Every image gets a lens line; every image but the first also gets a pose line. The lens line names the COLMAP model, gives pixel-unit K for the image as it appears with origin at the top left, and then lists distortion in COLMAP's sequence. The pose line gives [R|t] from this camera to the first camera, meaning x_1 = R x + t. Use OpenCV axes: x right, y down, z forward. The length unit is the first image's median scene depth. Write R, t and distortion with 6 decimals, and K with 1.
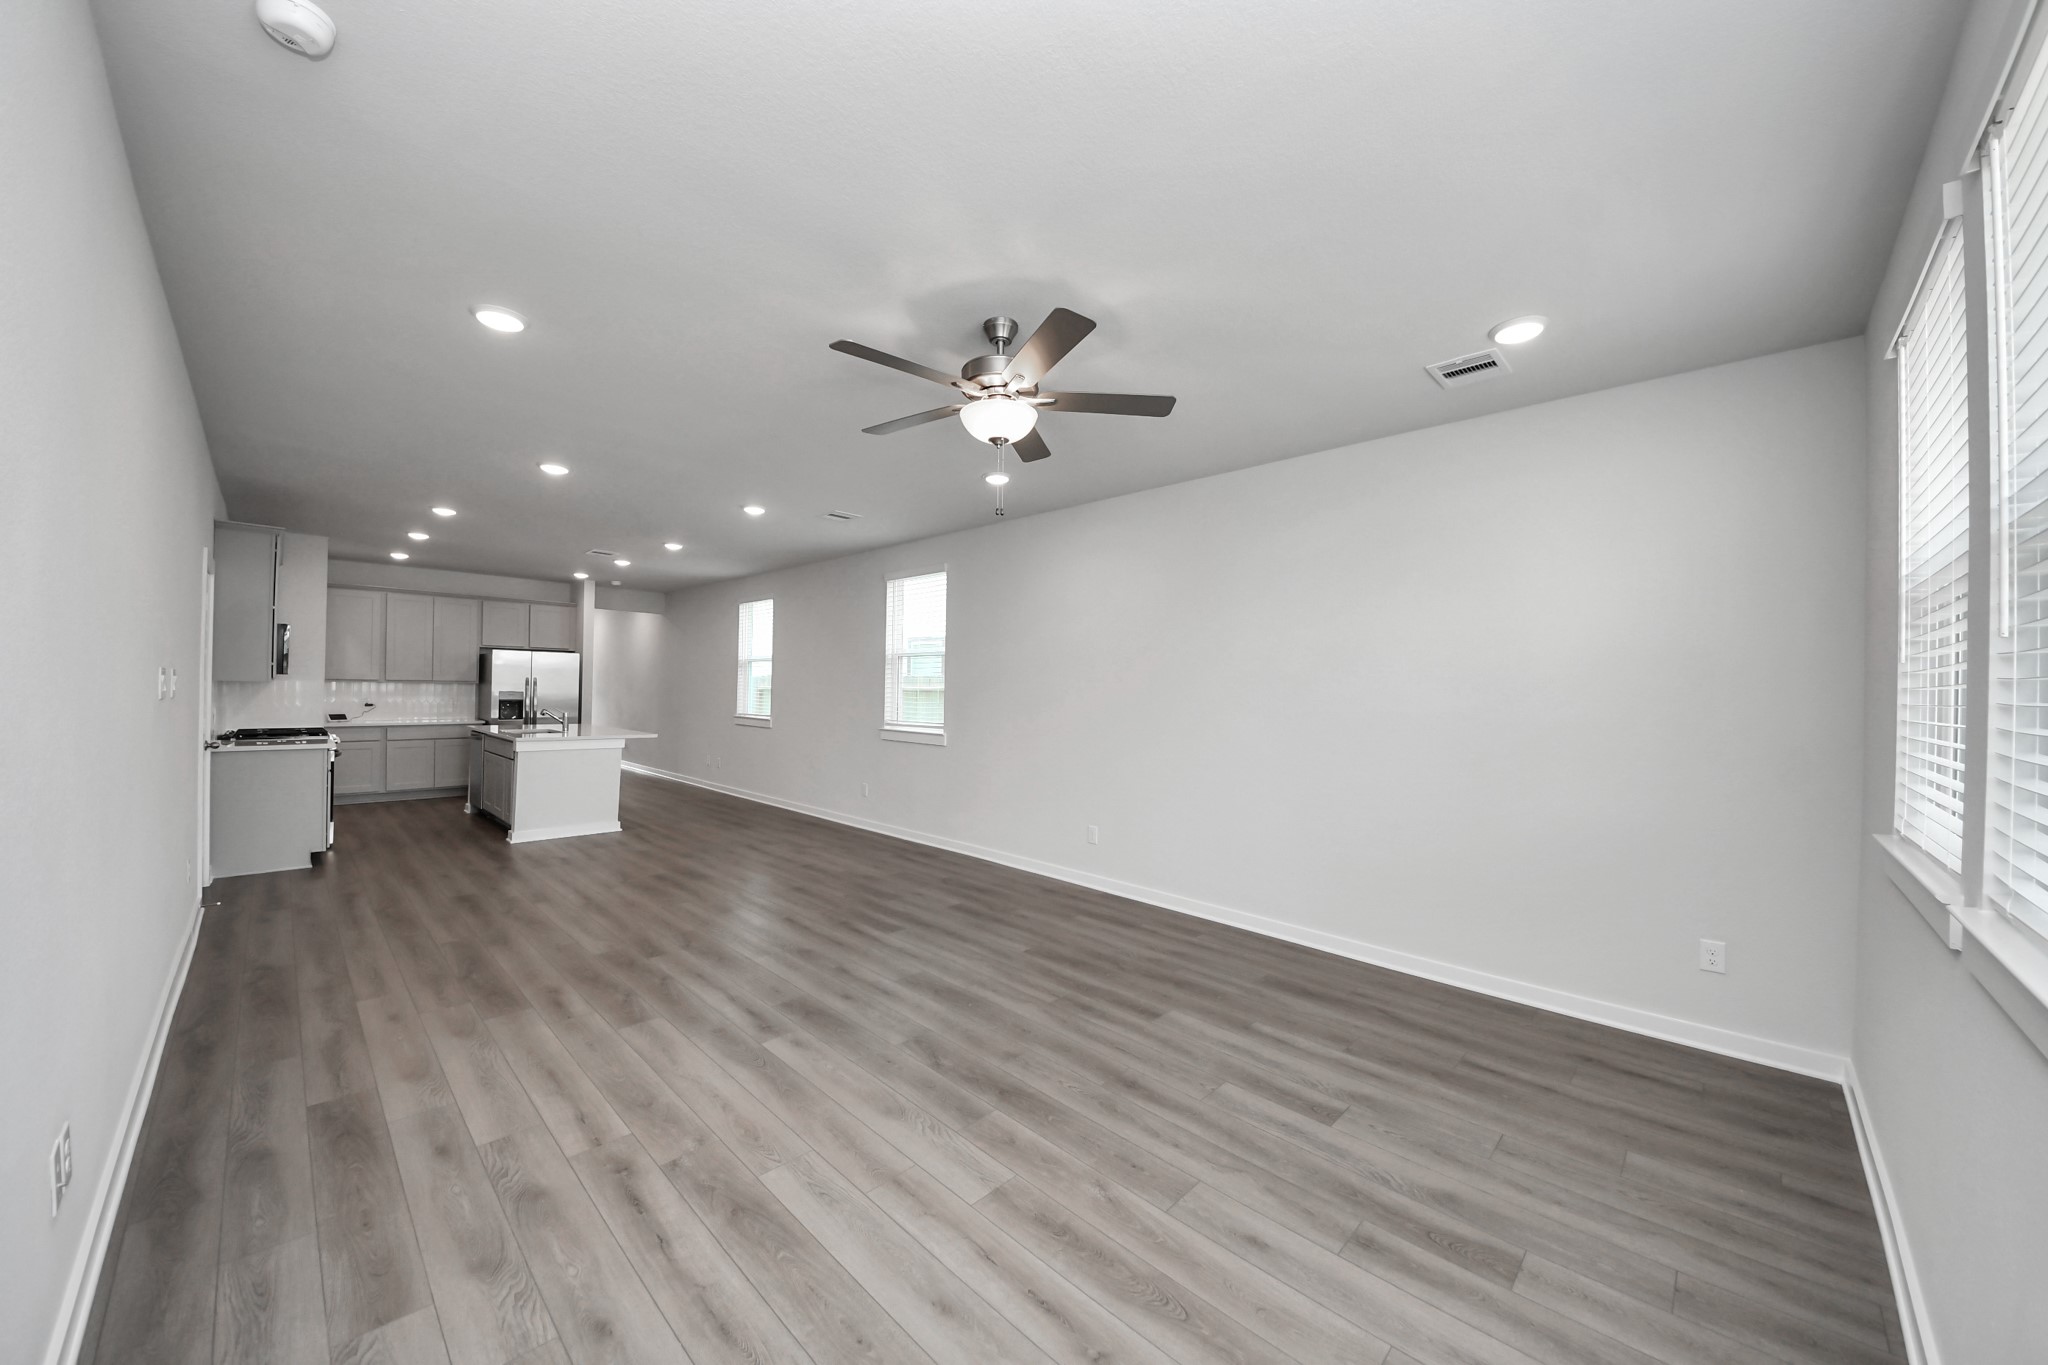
lens RADIAL K [[732.1, 0, 1018.8], [0, 732.1, 681.6], [0, 0, 1]] dist [0.003582, -0.006439]
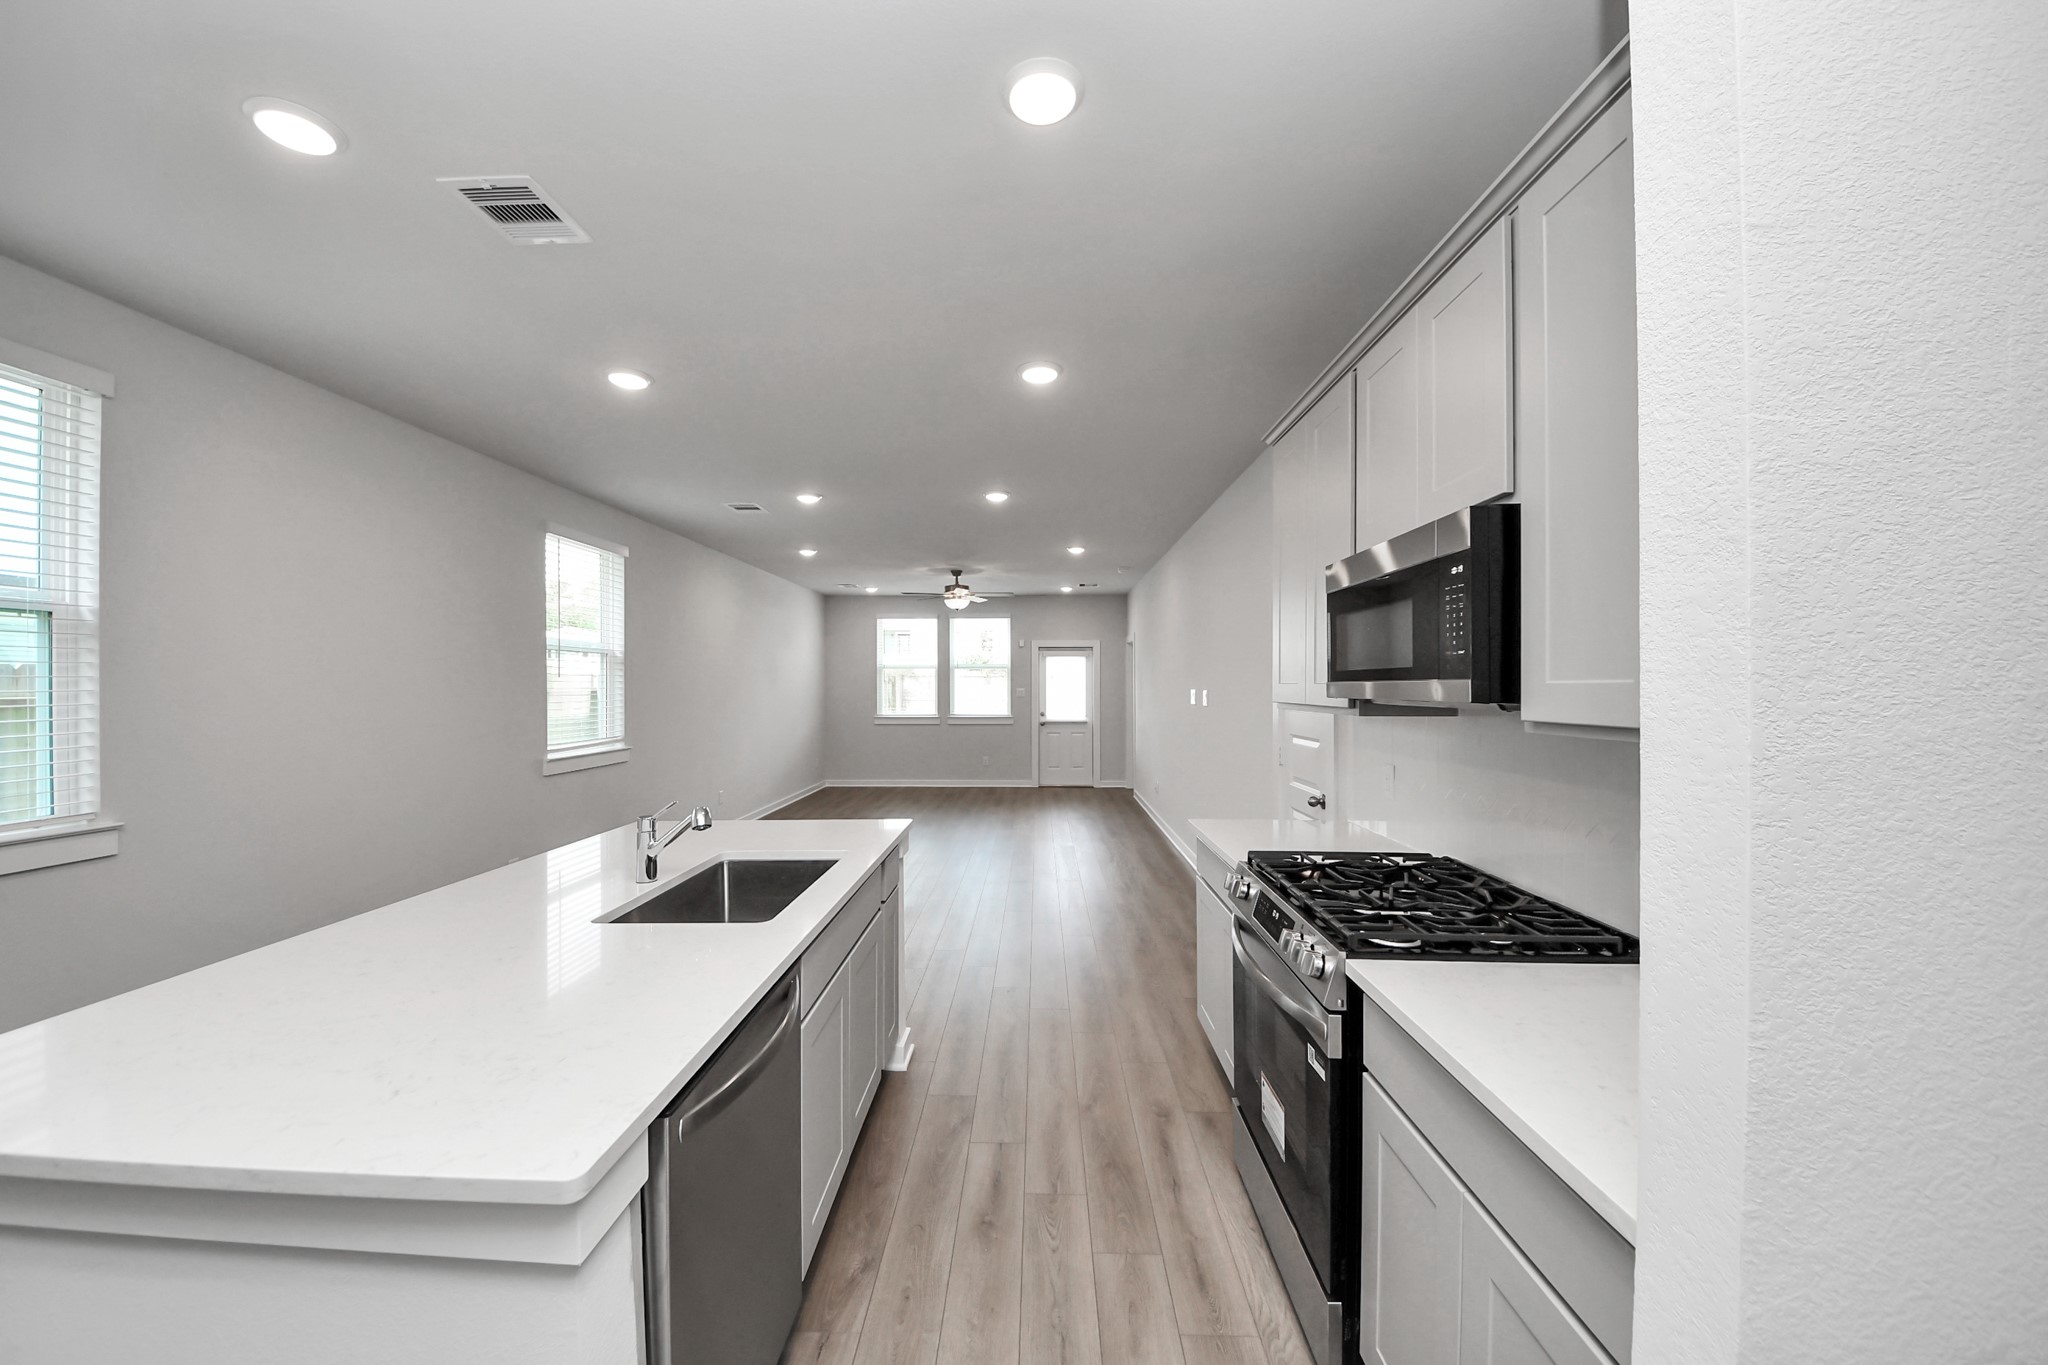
lens RADIAL K [[732.1, 0, 1024.3], [0, 732.1, 681.1], [0, 0, 1]] dist [0.003582, -0.006439]
pose [[-0.686069, -0.011099, 0.727451, -1.683917], [-0.017264, 0.999850, -0.001027, -0.023244], [-0.727331, -0.013264, -0.686158, 1.984718]]
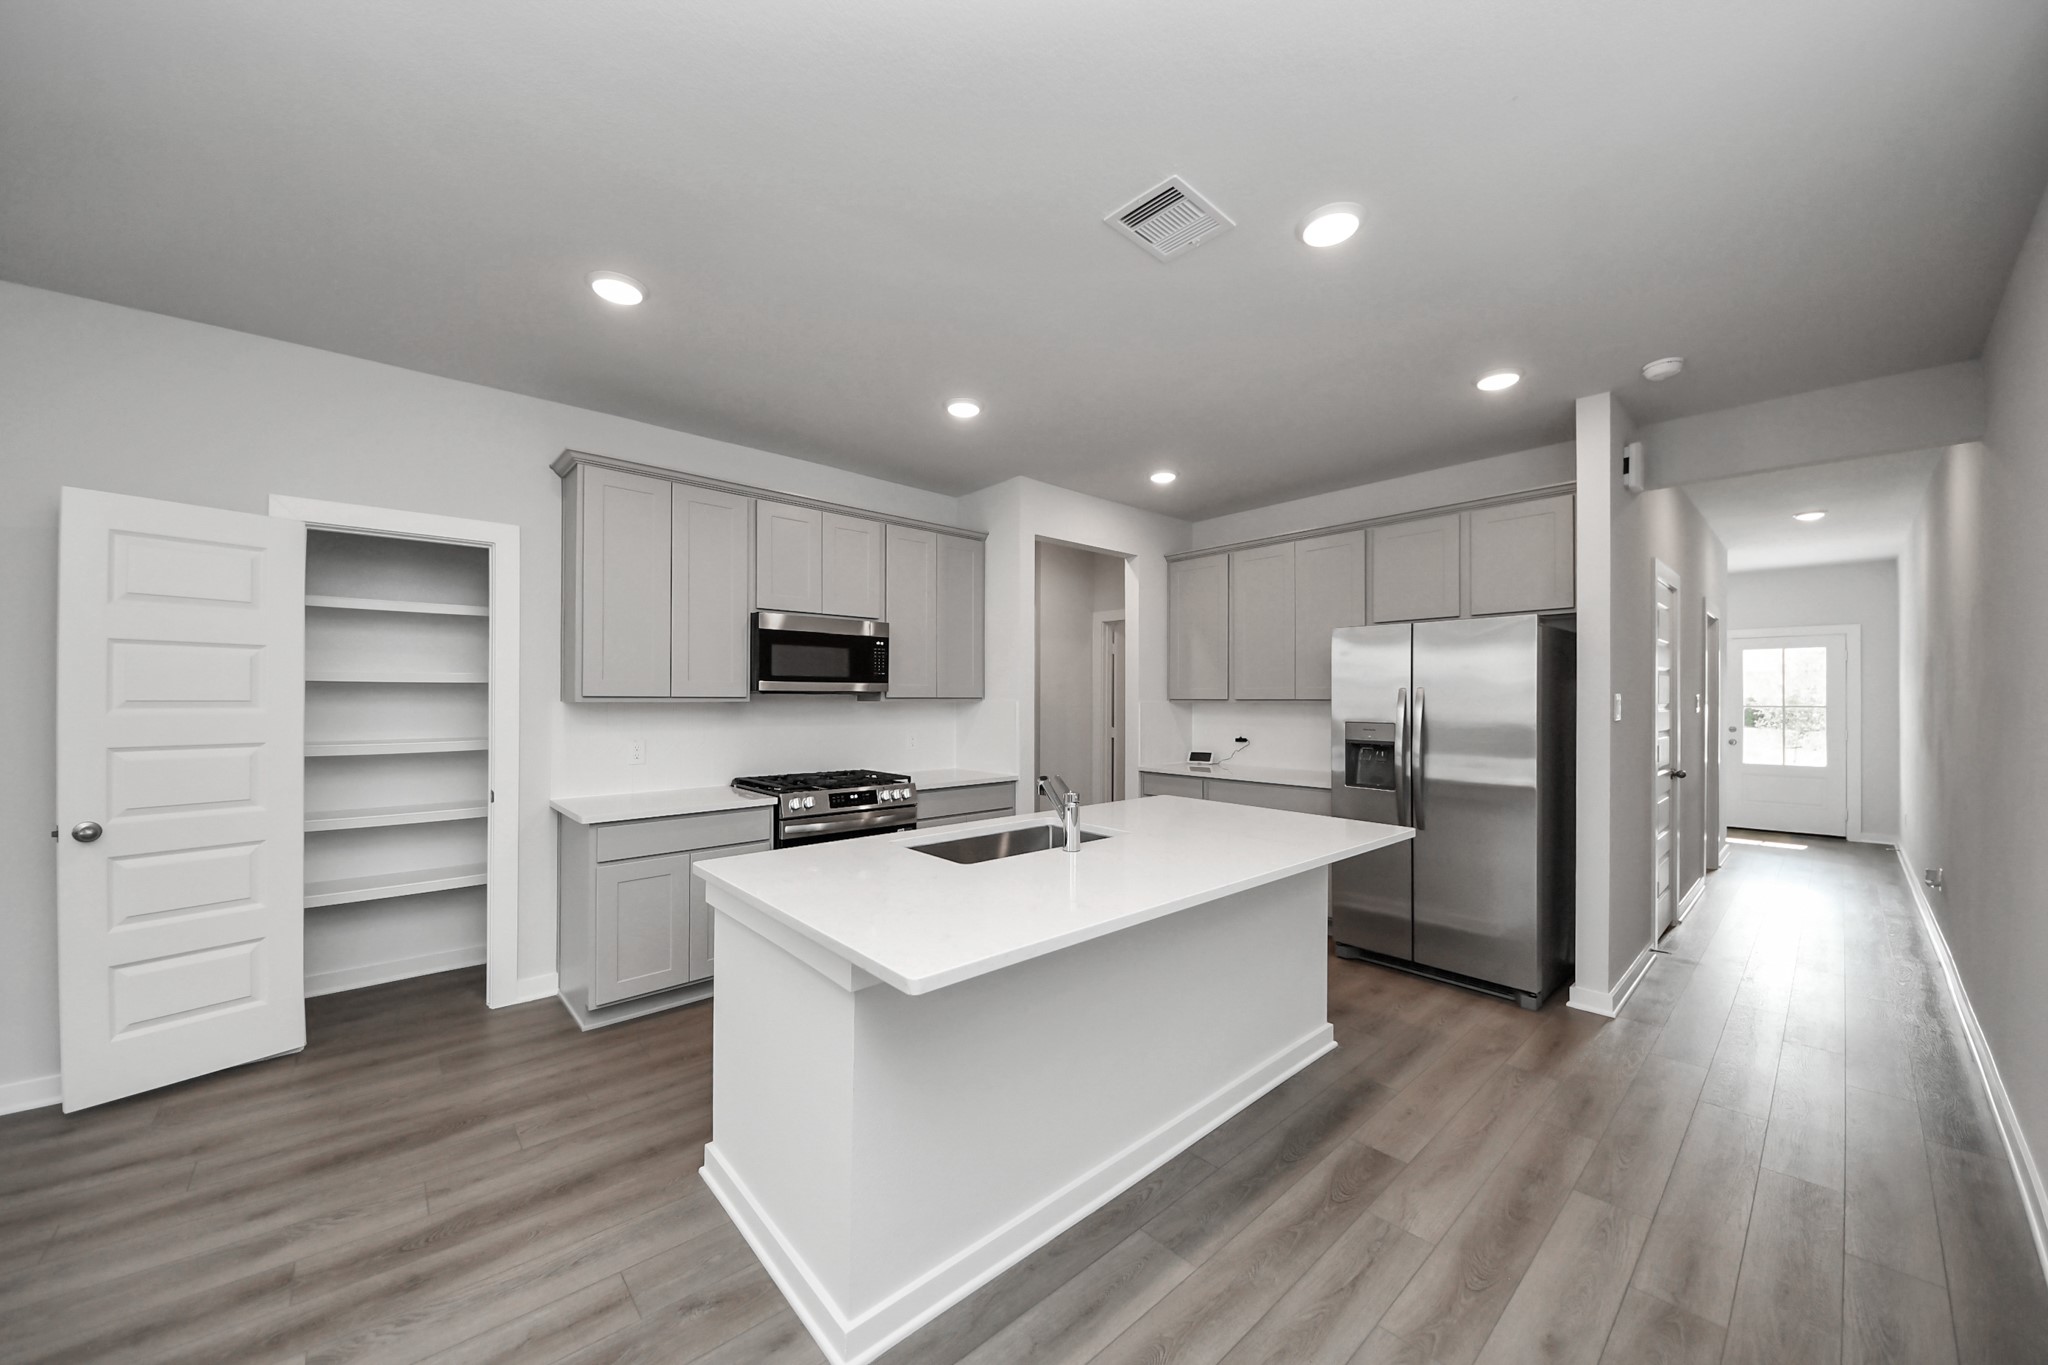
lens RADIAL K [[732.1, 0, 1023.2], [0, 732.1, 689.2], [0, 0, 1]] dist [0.003582, -0.006439]
pose [[-0.076124, -0.020901, -0.996879, -0.571334], [0.003193, 0.999770, -0.021206, 0.006002], [0.997093, -0.004798, -0.076040, 1.848068]]
